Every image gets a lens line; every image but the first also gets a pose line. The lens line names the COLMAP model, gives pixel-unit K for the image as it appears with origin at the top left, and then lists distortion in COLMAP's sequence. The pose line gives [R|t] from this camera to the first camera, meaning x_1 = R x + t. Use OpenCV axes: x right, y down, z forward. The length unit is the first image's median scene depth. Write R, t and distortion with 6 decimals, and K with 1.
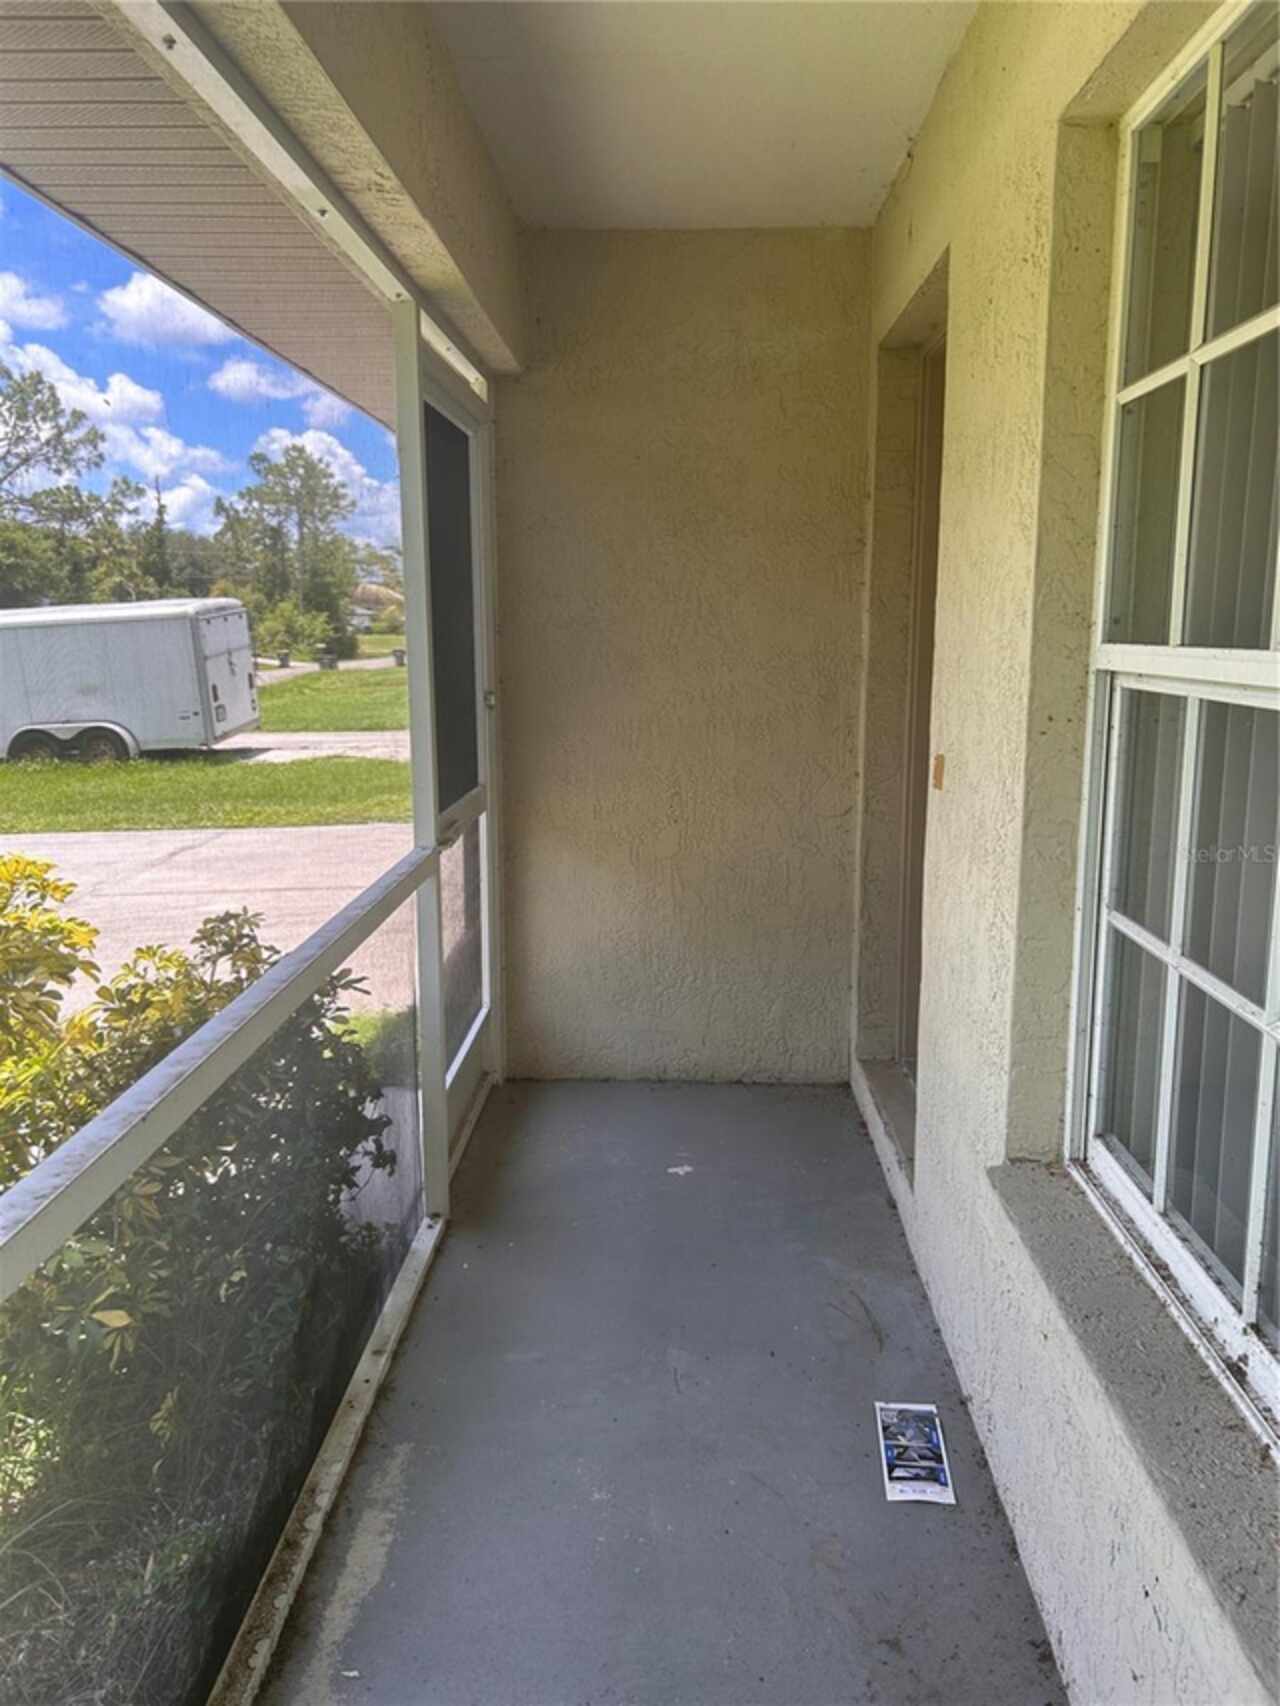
lens RADIAL K [[1285.1, 0, 646.2], [0, 1285.1, 853.8], [0, 0, 1]] dist [0.054475, -0.068106]
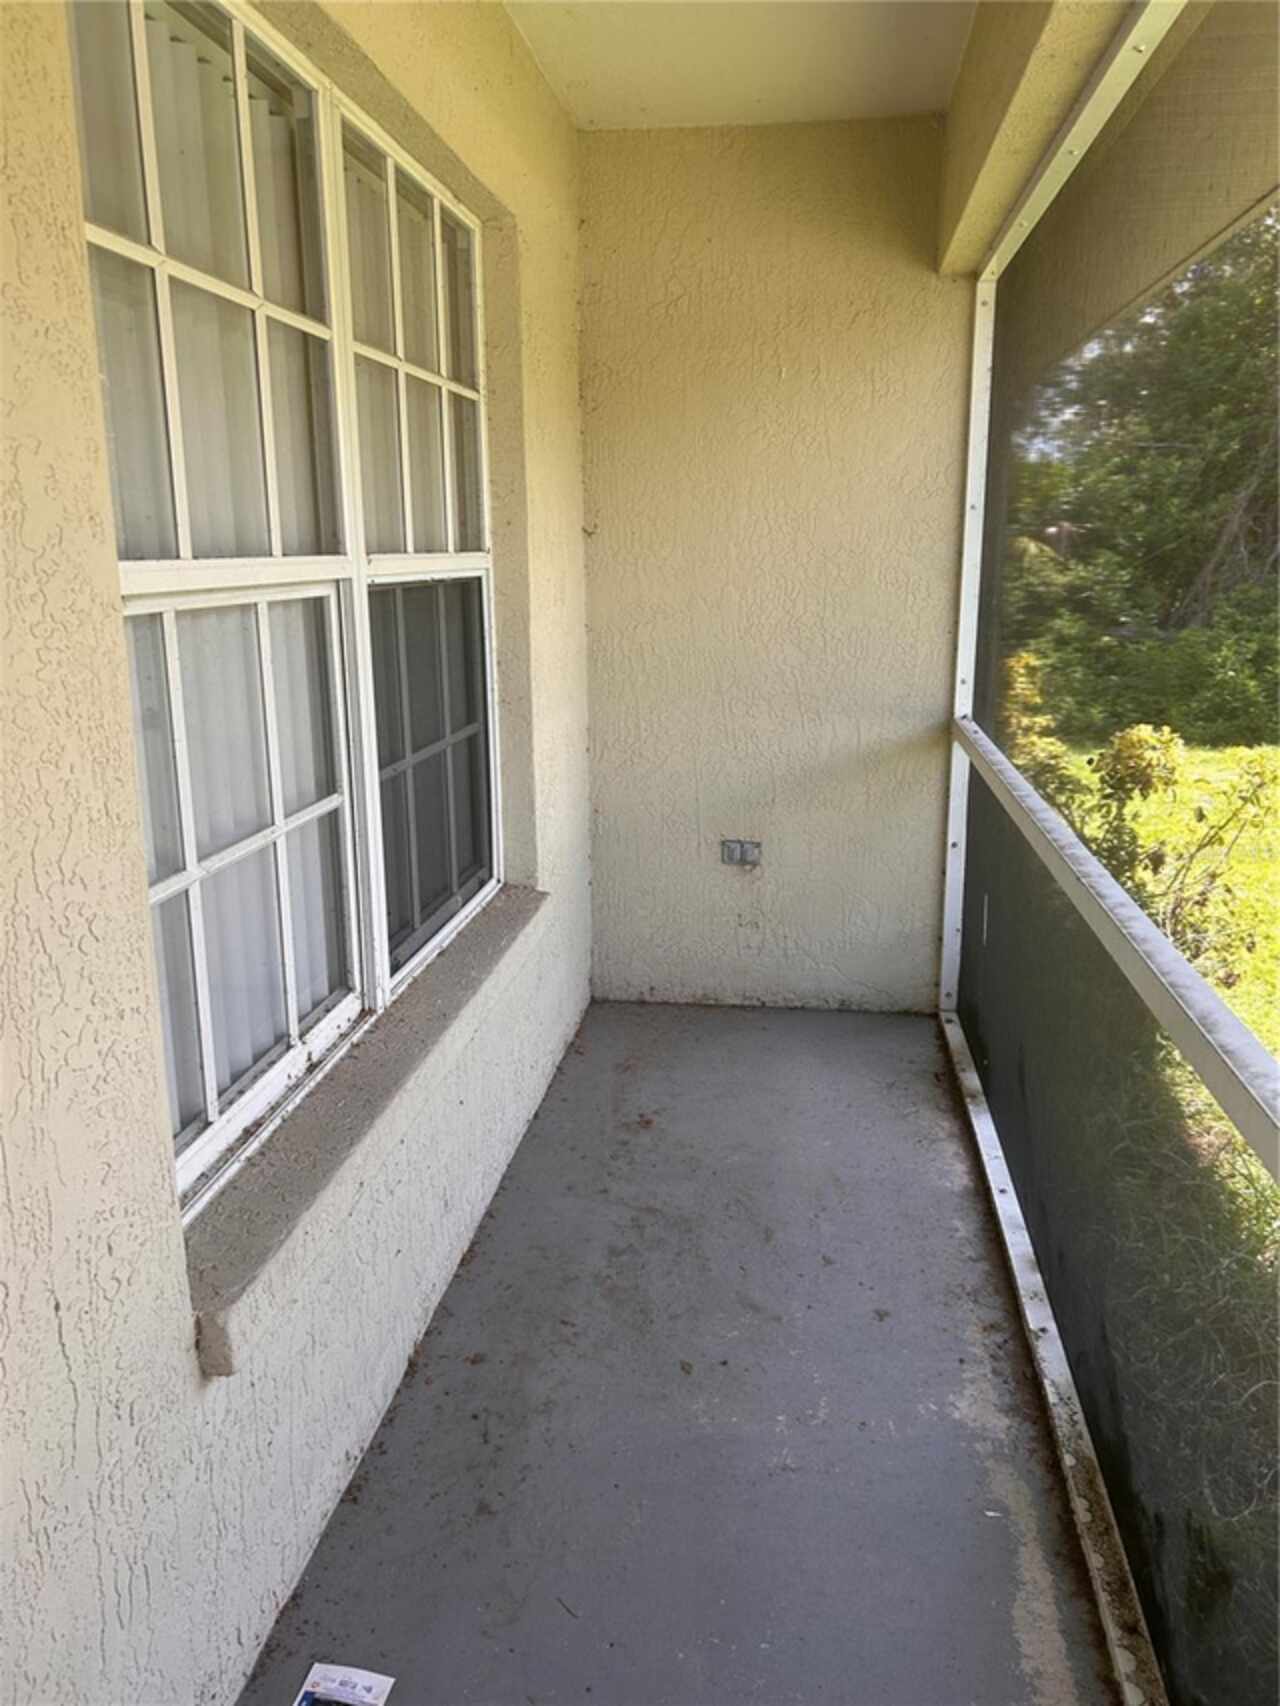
lens RADIAL K [[1285.1, 0, 644.9], [0, 1285.1, 852.6], [0, 0, 1]] dist [0.054475, -0.068106]
pose [[-0.994870, -0.012484, 0.100393, -0.041481], [0.028329, 0.918275, 0.394928, -0.308948], [-0.097119, 0.395746, -0.913210, 1.803608]]
